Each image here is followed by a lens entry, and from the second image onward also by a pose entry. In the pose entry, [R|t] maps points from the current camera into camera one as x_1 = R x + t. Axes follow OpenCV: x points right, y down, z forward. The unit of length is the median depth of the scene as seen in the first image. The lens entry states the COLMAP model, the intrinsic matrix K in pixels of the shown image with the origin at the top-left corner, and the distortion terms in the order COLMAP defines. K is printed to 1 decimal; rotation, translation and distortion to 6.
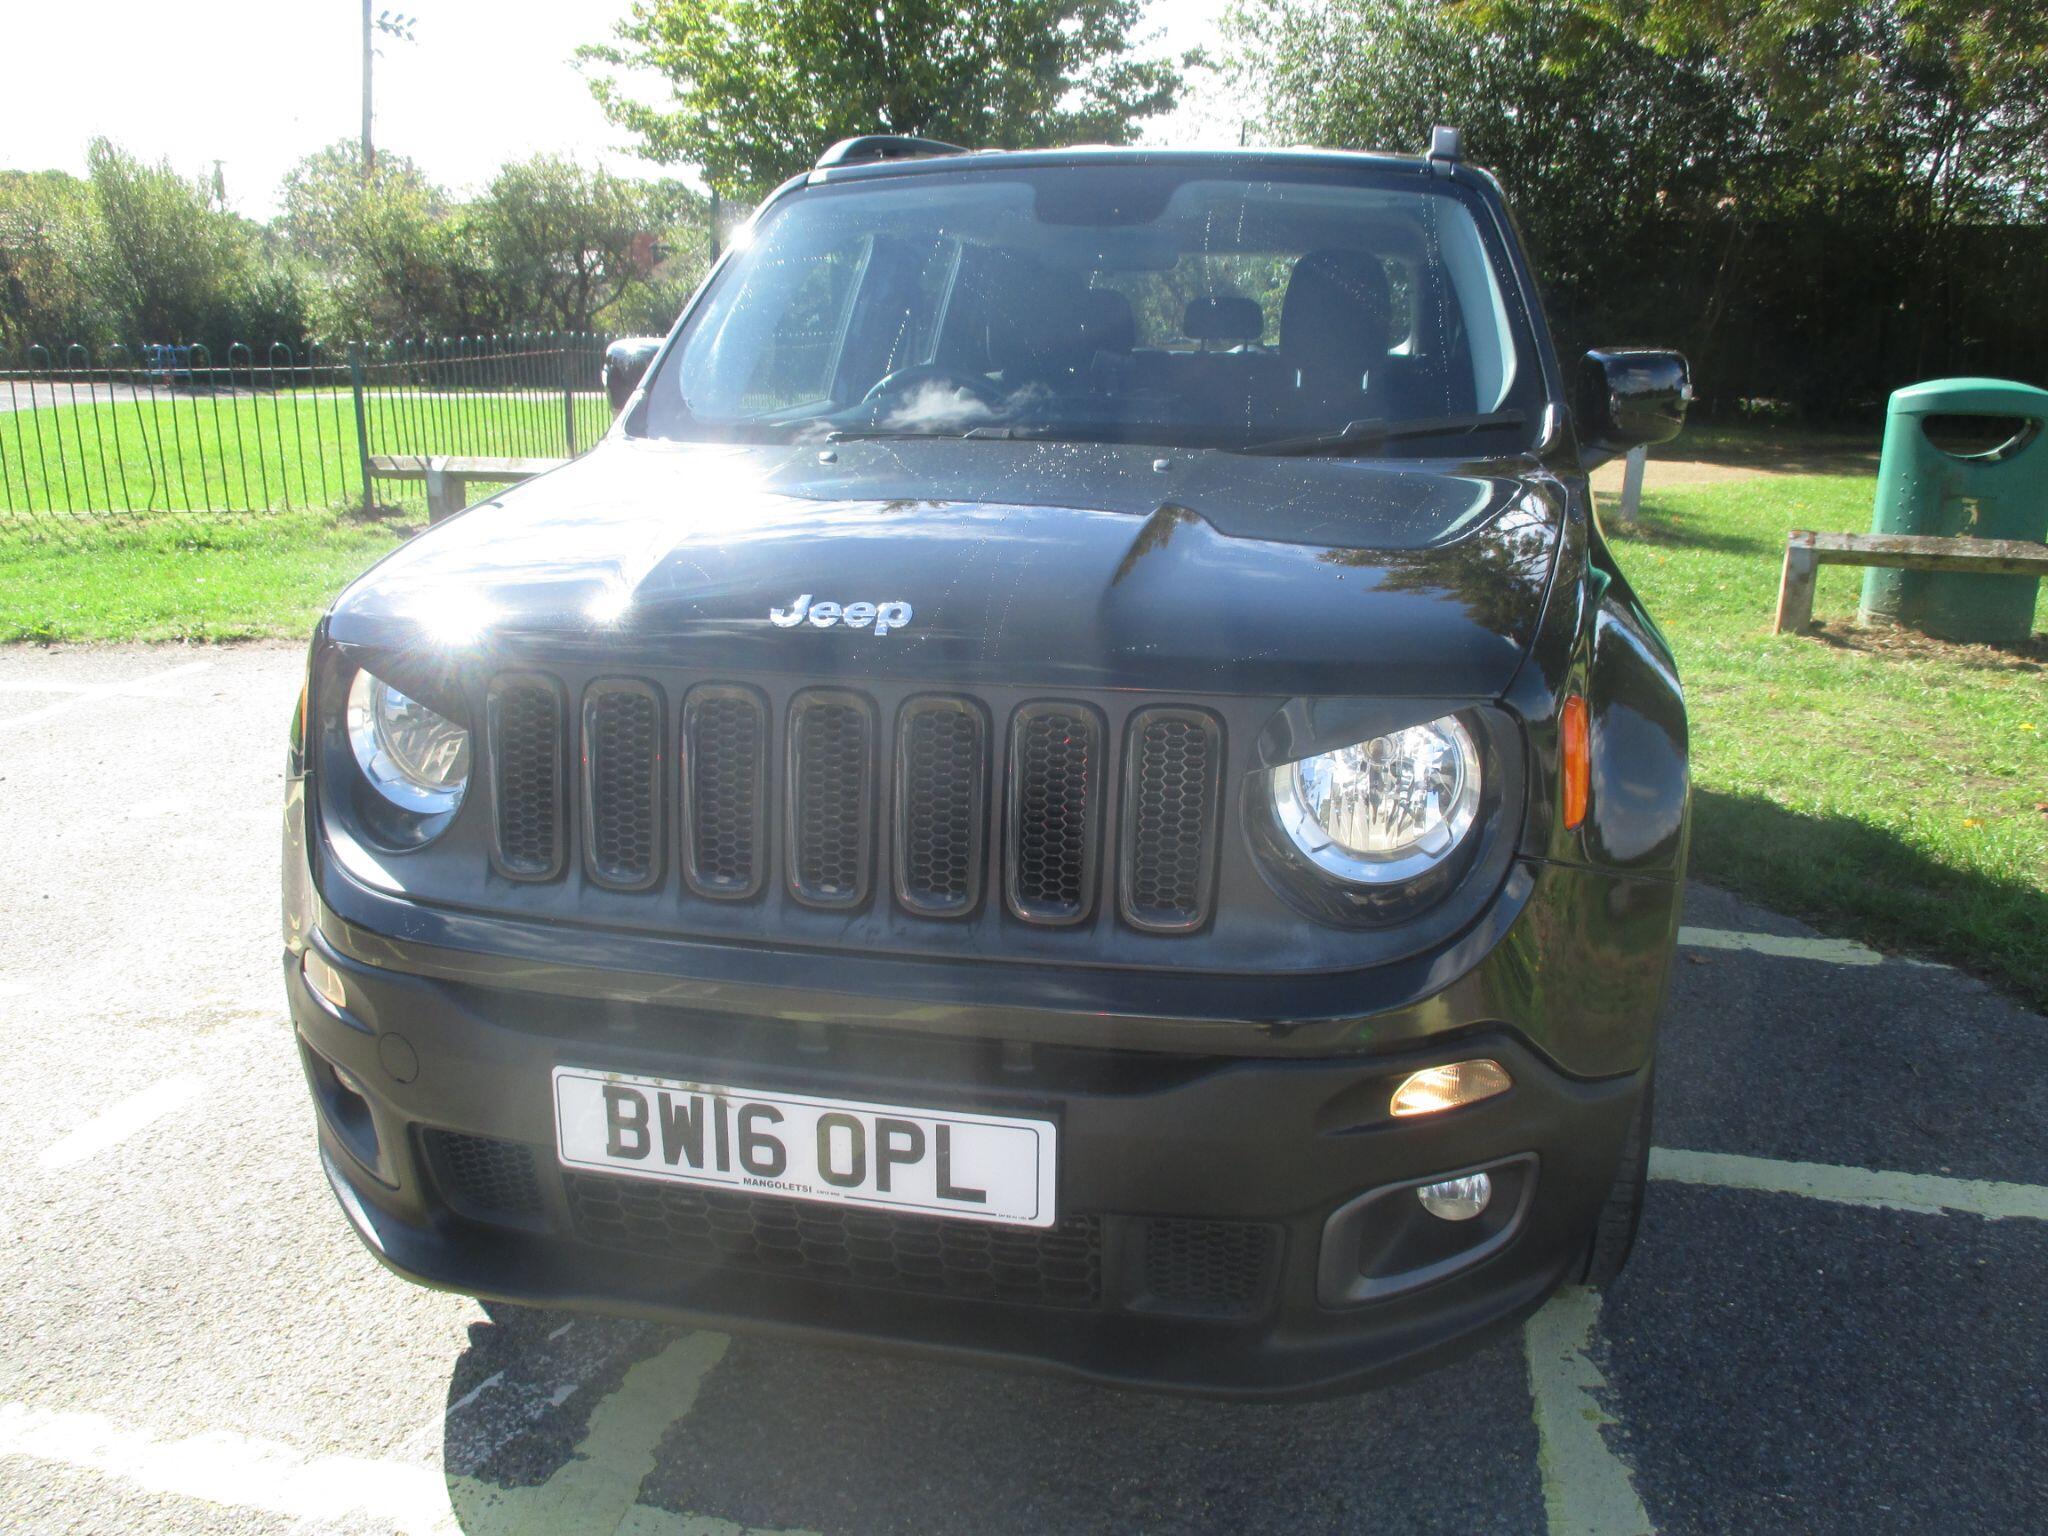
lens RADIAL K [[1693.4, 0, 1024.2], [0, 1693.4, 876.3], [0, 0, 1]] dist [-0.027097, -0.002559]
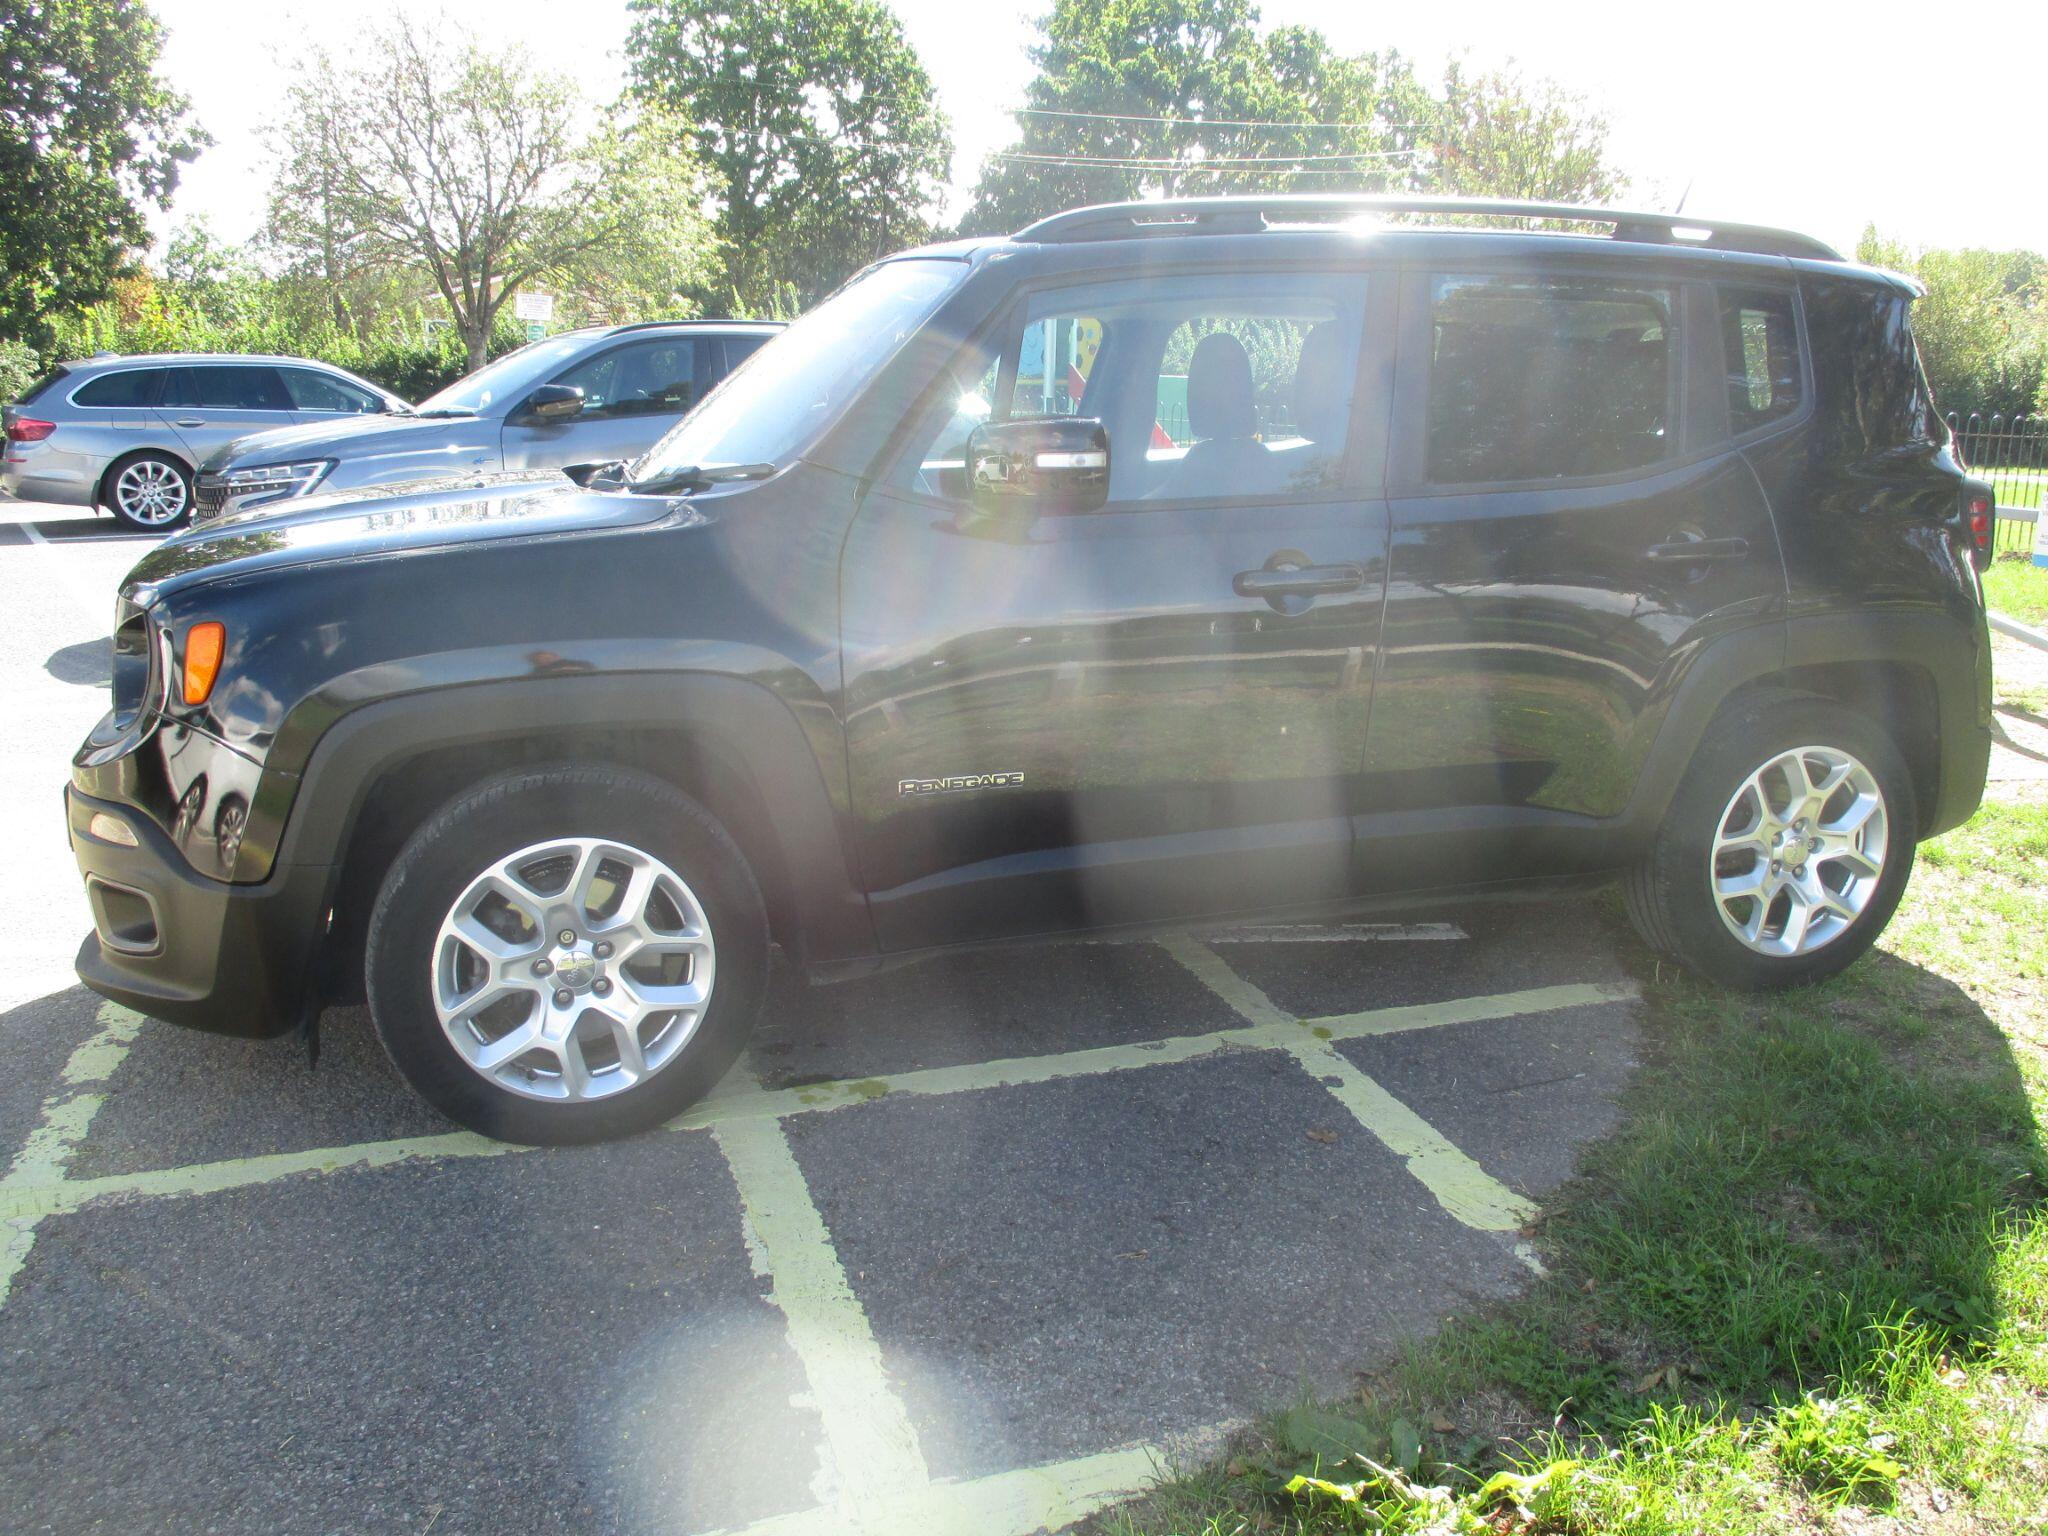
lens RADIAL K [[1688.6, 0, 1027.2], [0, 1688.6, 900.0], [0, 0, 1]] dist [-0.027998, 0.000892]
pose [[0.510477, 0.255093, -0.821182, 2.098758], [-0.277972, 0.952664, 0.123139, -0.270189], [0.813723, 0.165406, 0.557222, 0.804243]]
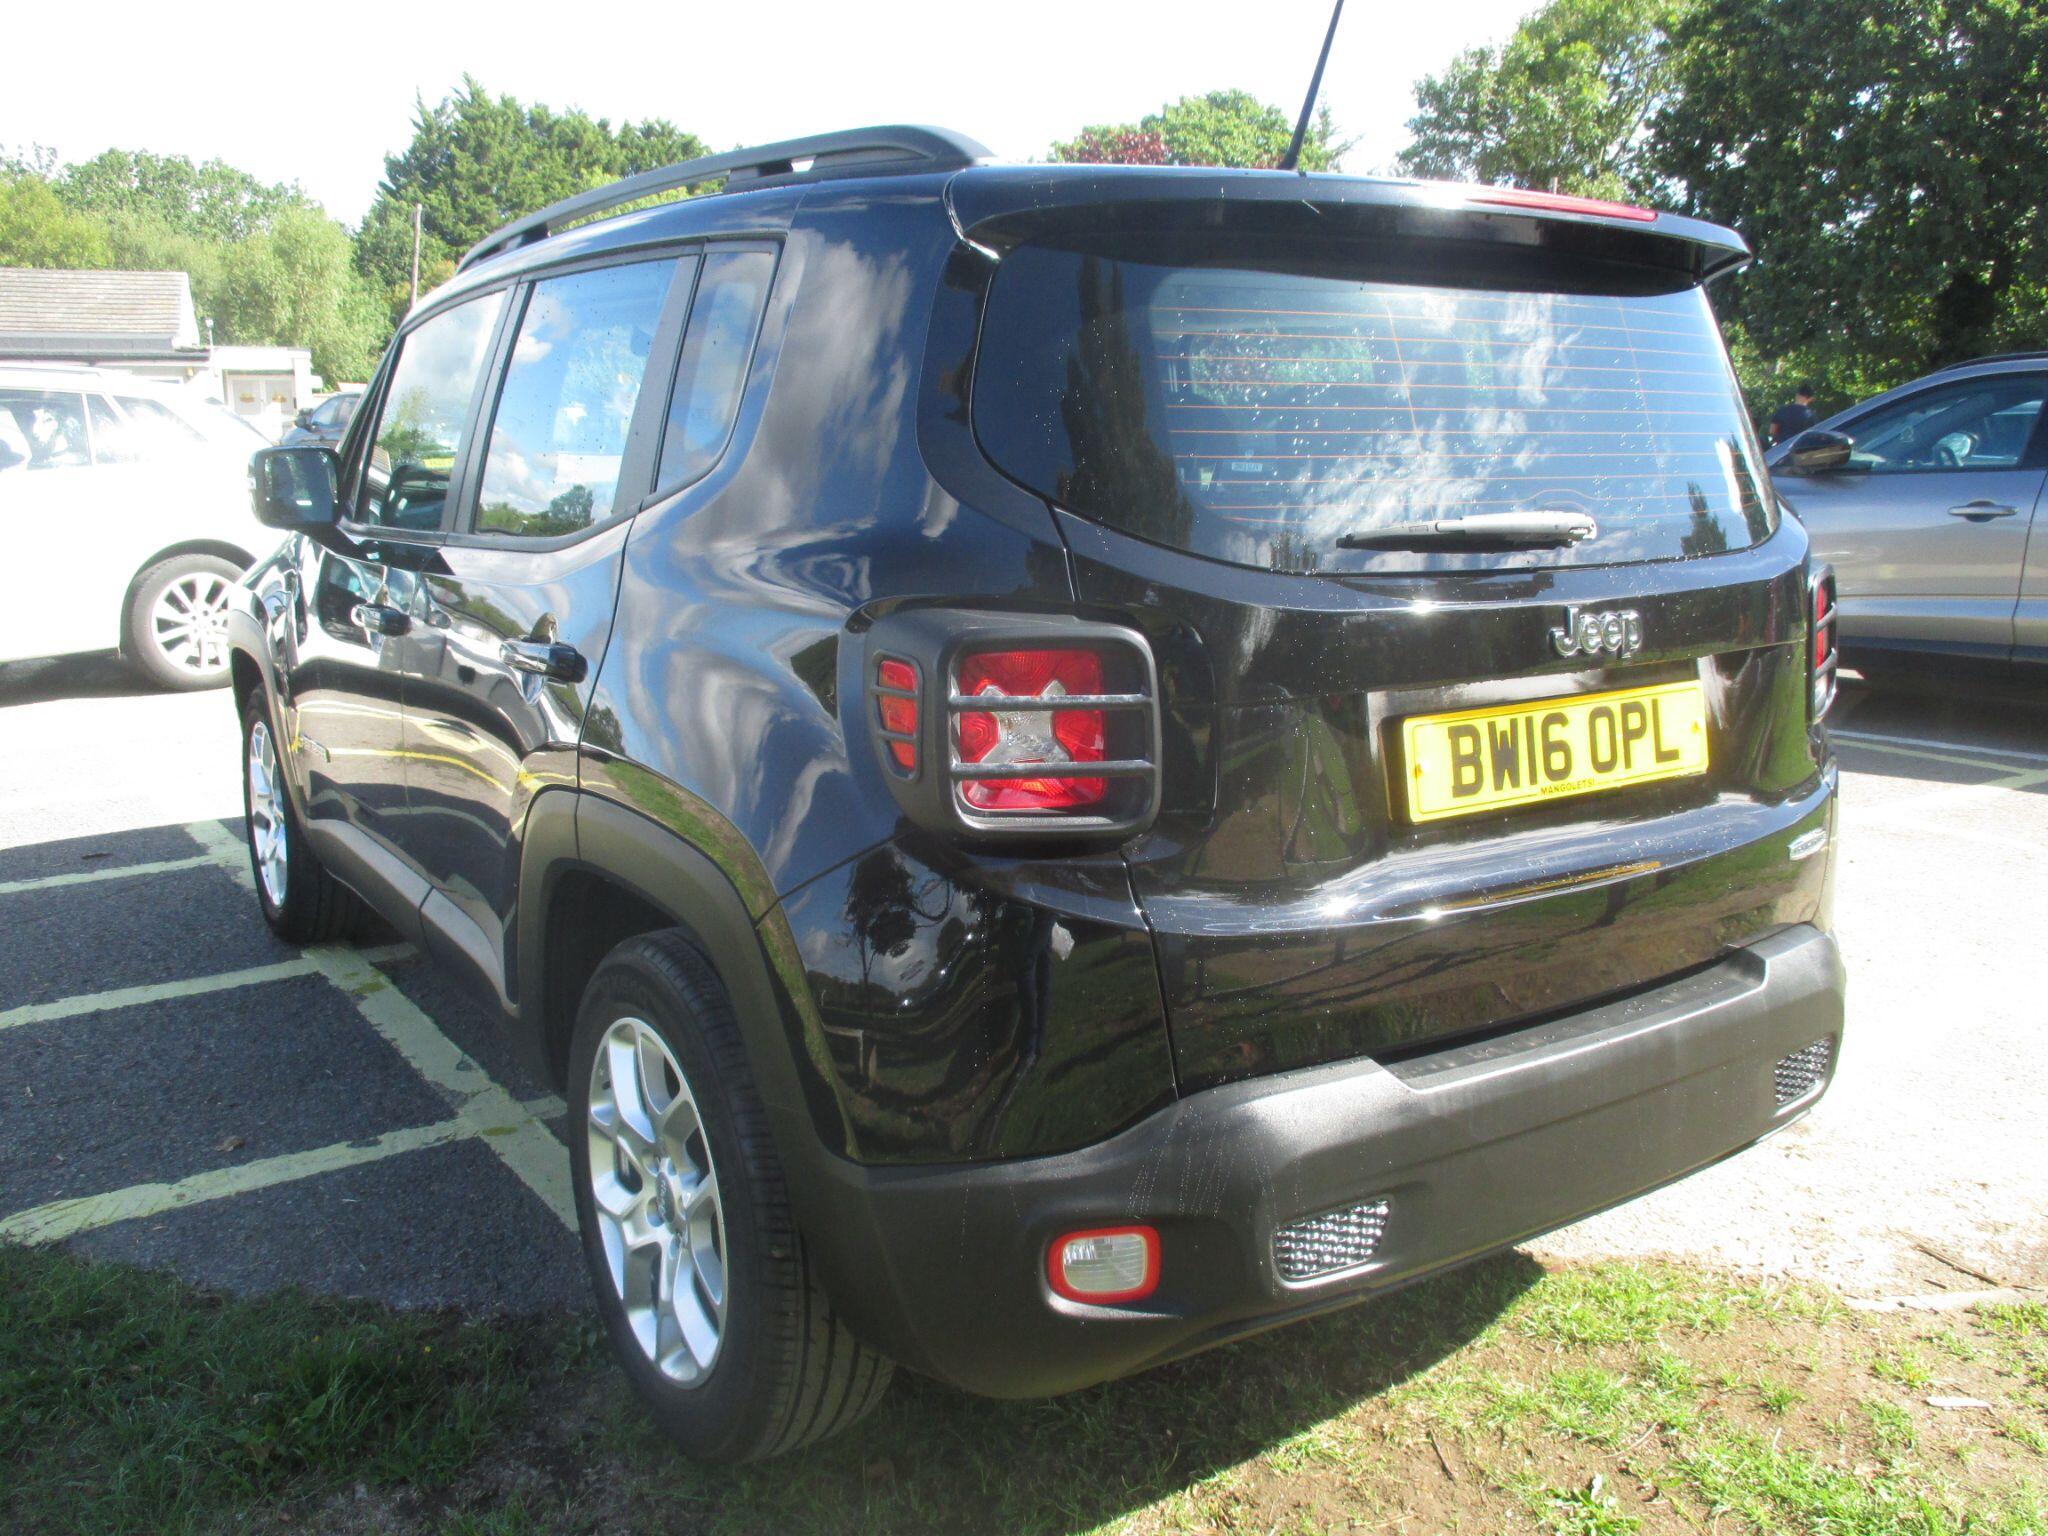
lens RADIAL K [[1698.2, 0, 1031.6], [0, 1698.2, 875.4], [0, 0, 1]] dist [-0.027075, -0.002782]
pose [[-0.689402, 0.185563, -0.700208, 1.483007], [-0.237488, 0.855307, 0.460488, -1.205803], [0.684342, 0.483753, -0.545581, 3.569104]]
